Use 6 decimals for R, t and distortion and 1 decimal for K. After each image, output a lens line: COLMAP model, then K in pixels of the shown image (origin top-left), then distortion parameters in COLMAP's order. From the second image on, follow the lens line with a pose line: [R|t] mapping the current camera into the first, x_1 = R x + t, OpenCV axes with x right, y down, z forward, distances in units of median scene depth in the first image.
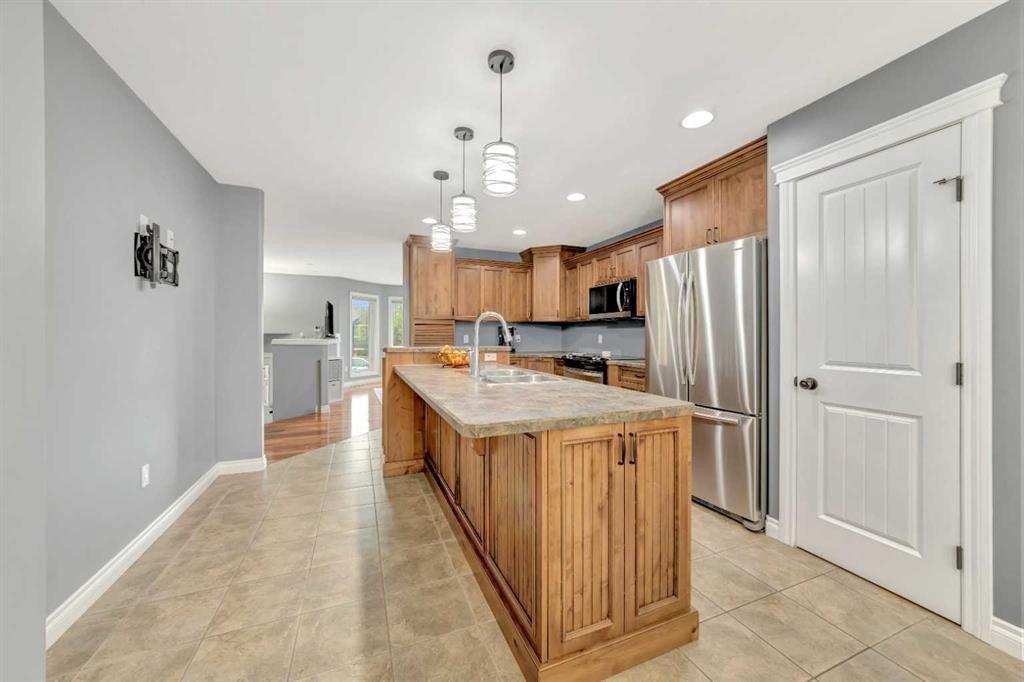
lens RADIAL K [[376.7, 0, 508.9], [0, 376.7, 333.4], [0, 0, 1]] dist [0.002772, 0.000088]
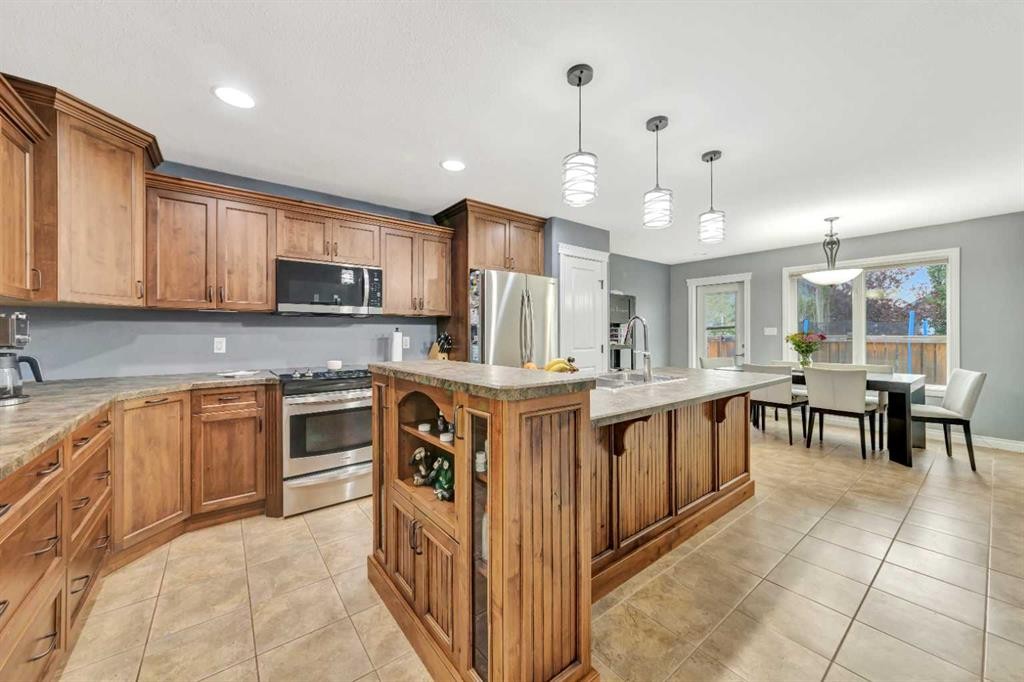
lens RADIAL K [[376.7, 0, 514.6], [0, 376.7, 333.6], [0, 0, 1]] dist [0.002772, 0.000088]
pose [[-0.274971, 0.001406, 0.961451, -0.534709], [-0.001062, 0.999998, -0.001766, -0.002888], [-0.961452, -0.001507, -0.274969, 0.931155]]
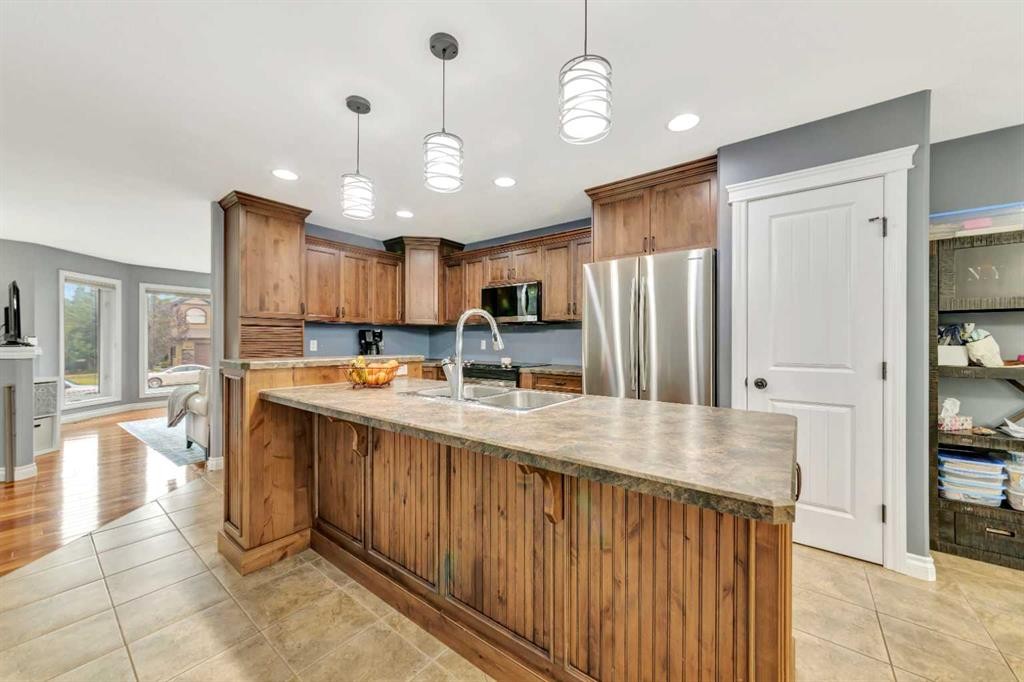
lens RADIAL K [[376.7, 0, 515.1], [0, 376.7, 340.2], [0, 0, 1]] dist [0.002772, 0.000088]
pose [[0.861297, -0.001277, 0.508101, -0.206431], [-0.001372, 0.999987, 0.004840, -0.000821], [-0.508101, -0.004865, 0.861284, 0.201808]]
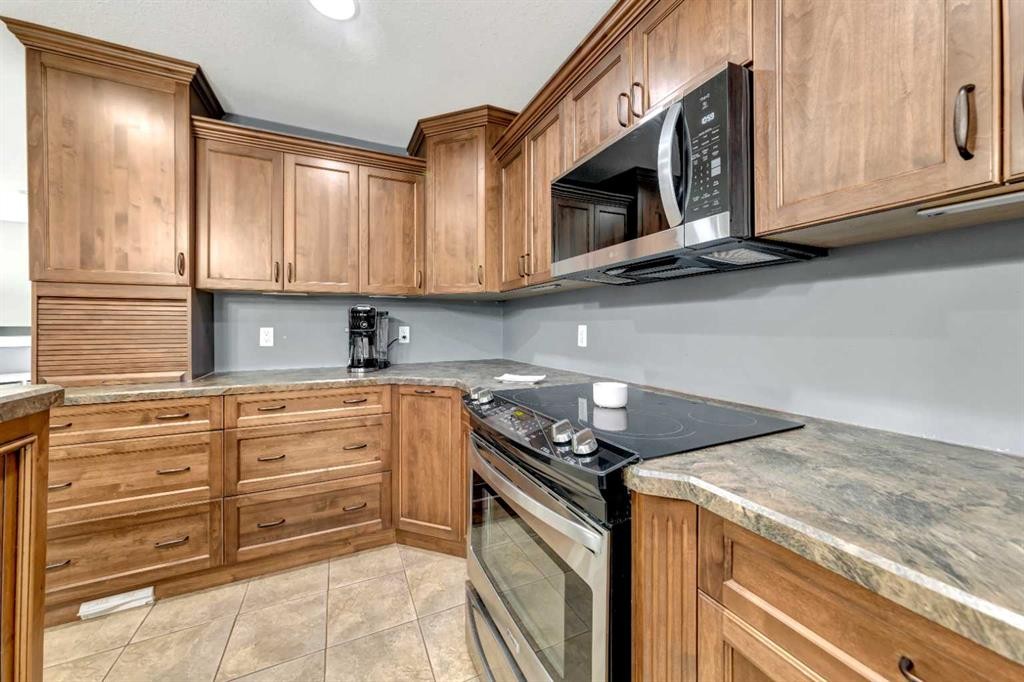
lens RADIAL K [[376.7, 0, 505.8], [0, 376.7, 326.8], [0, 0, 1]] dist [0.002772, 0.000088]
pose [[0.998266, -0.005007, 0.058658, 0.175630], [0.005135, 0.999985, -0.002023, 0.007015], [-0.058647, 0.002321, 0.998276, 0.773096]]
